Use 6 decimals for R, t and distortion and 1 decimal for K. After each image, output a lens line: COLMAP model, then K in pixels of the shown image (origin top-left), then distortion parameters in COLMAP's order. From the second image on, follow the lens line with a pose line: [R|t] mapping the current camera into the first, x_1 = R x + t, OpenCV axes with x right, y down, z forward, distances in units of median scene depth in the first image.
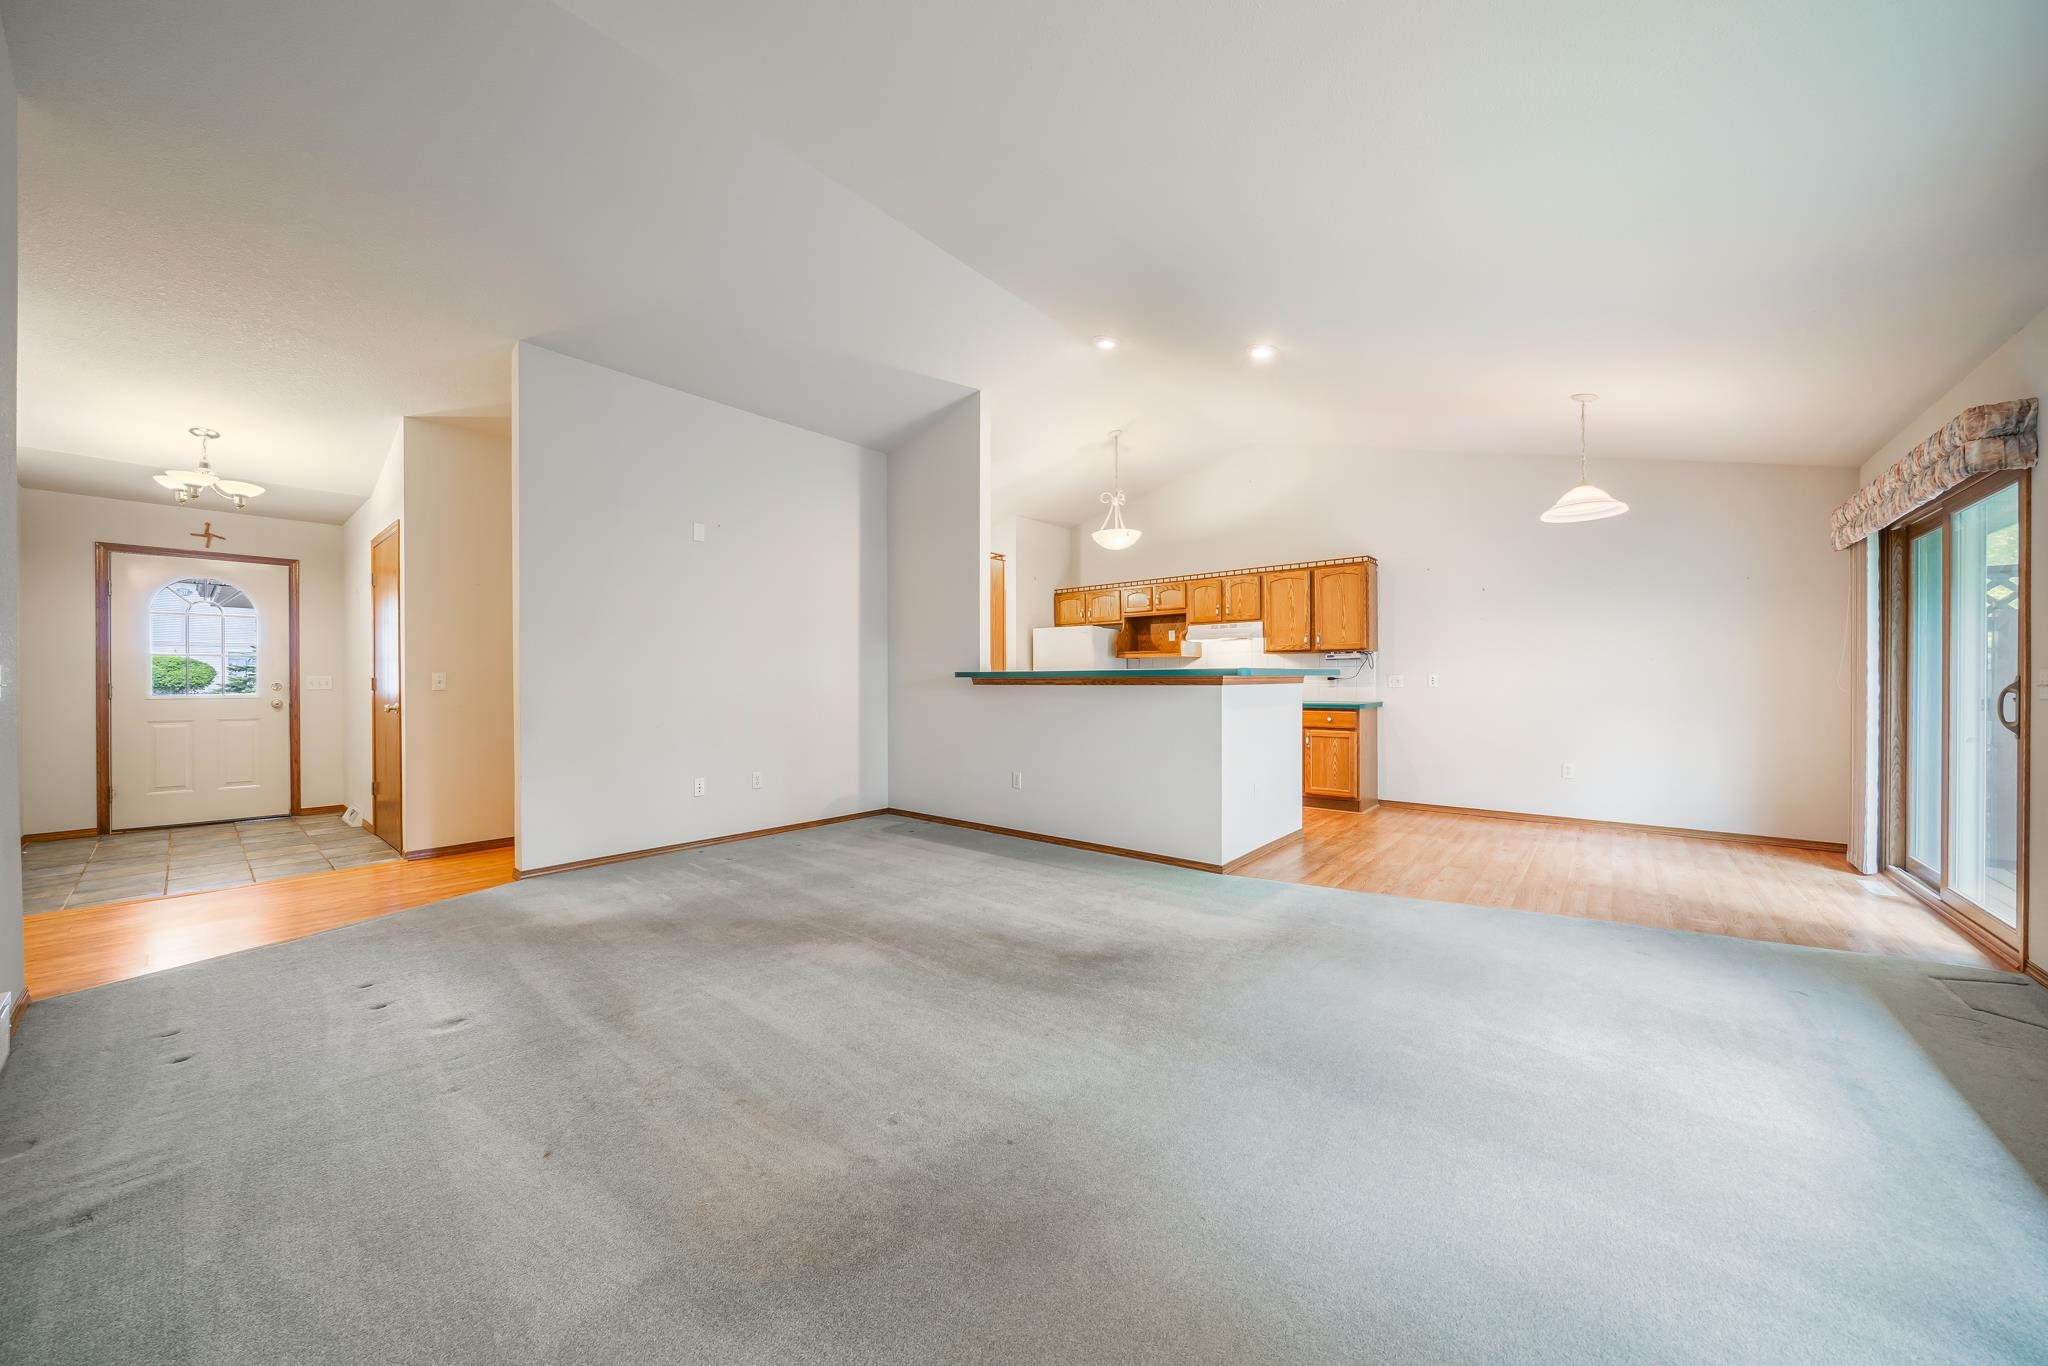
lens RADIAL K [[716.1, 0, 1005.4], [0, 716.1, 677.8], [0, 0, 1]] dist [-0.003441, -0.001149]
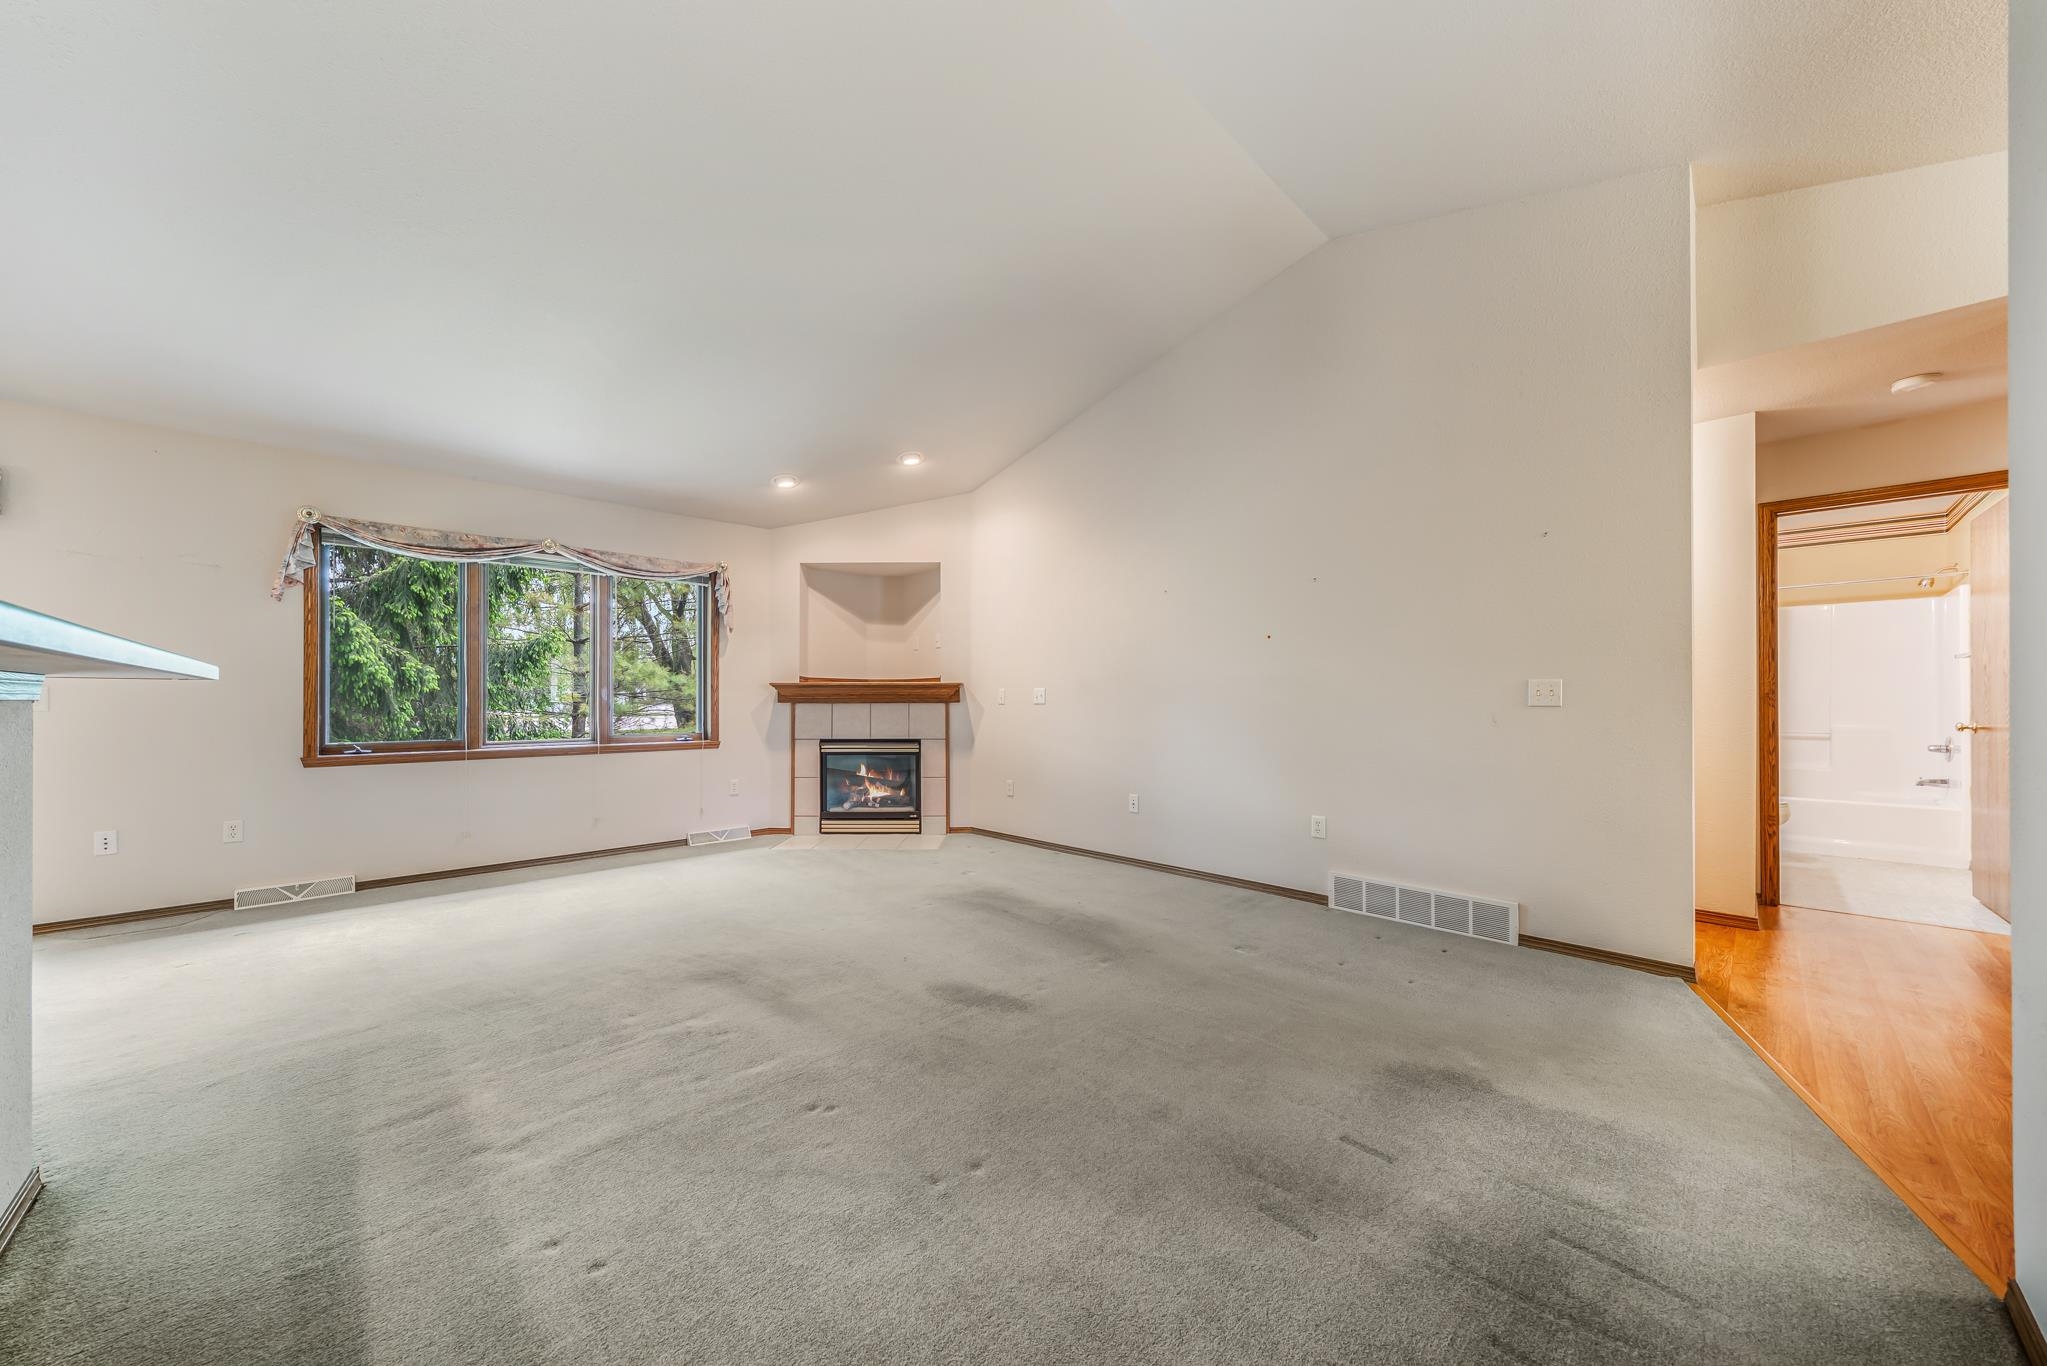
lens RADIAL K [[715.8, 0, 1012.9], [0, 715.8, 694.3], [0, 0, 1]] dist [-0.003441, -0.001149]
pose [[-0.996600, 0.002791, 0.082350, -0.171735], [0.001921, 0.999942, -0.010638, 0.007483], [-0.082375, -0.010444, -0.996547, 0.915439]]
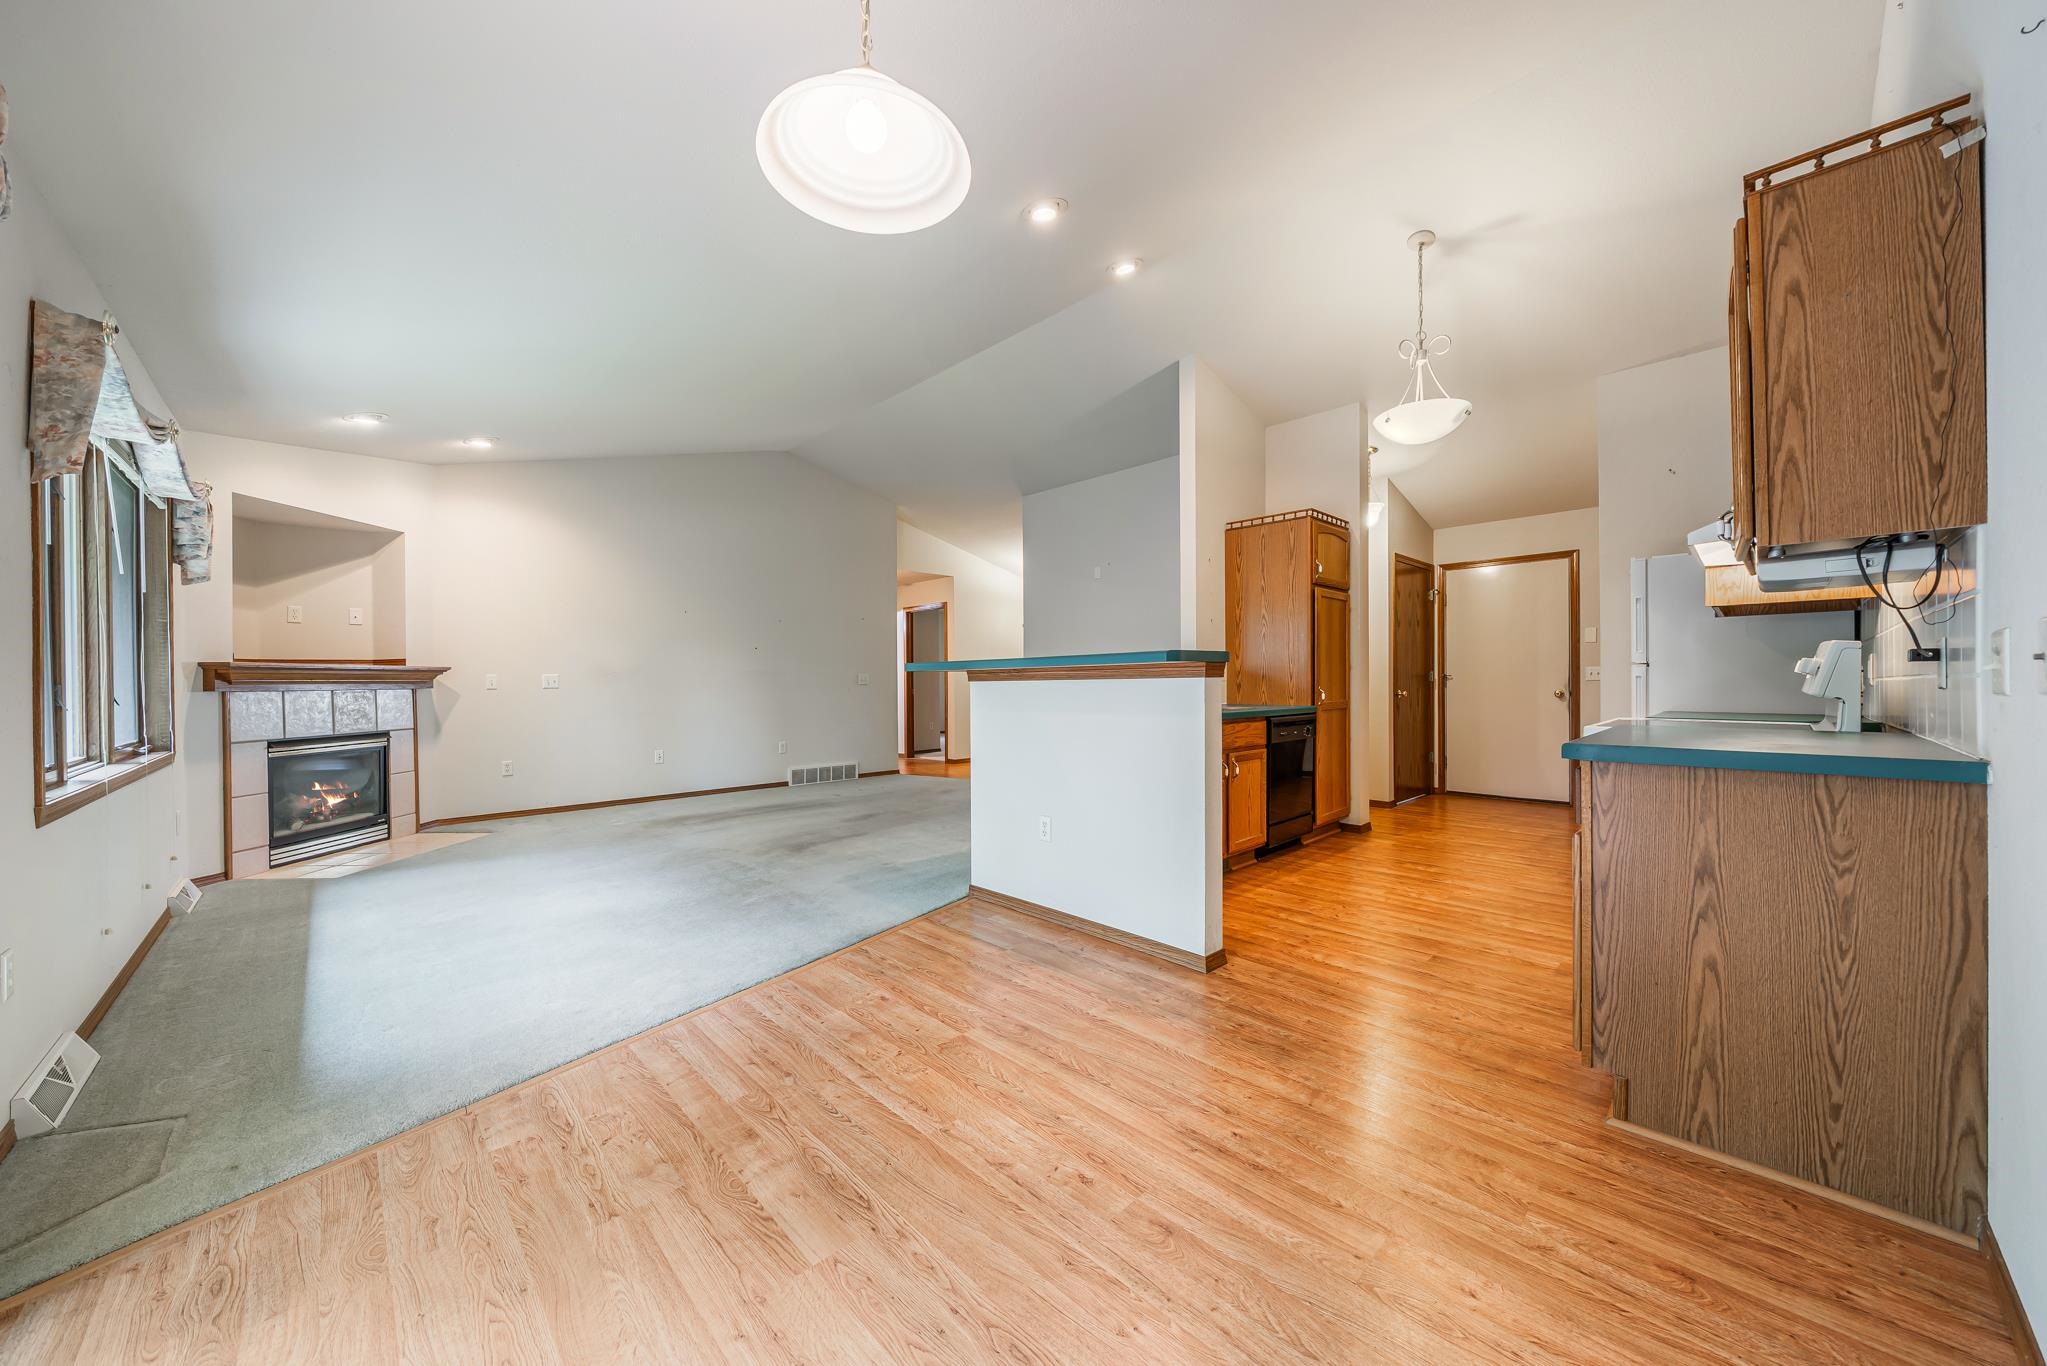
lens RADIAL K [[715.8, 0, 1018.5], [0, 715.8, 681.9], [0, 0, 1]] dist [-0.003441, -0.001149]
pose [[-0.093006, 0.006792, -0.995642, 0.803205], [0.012649, 0.999904, 0.005639, 0.004721], [0.995585, -0.012069, -0.093083, 0.777692]]
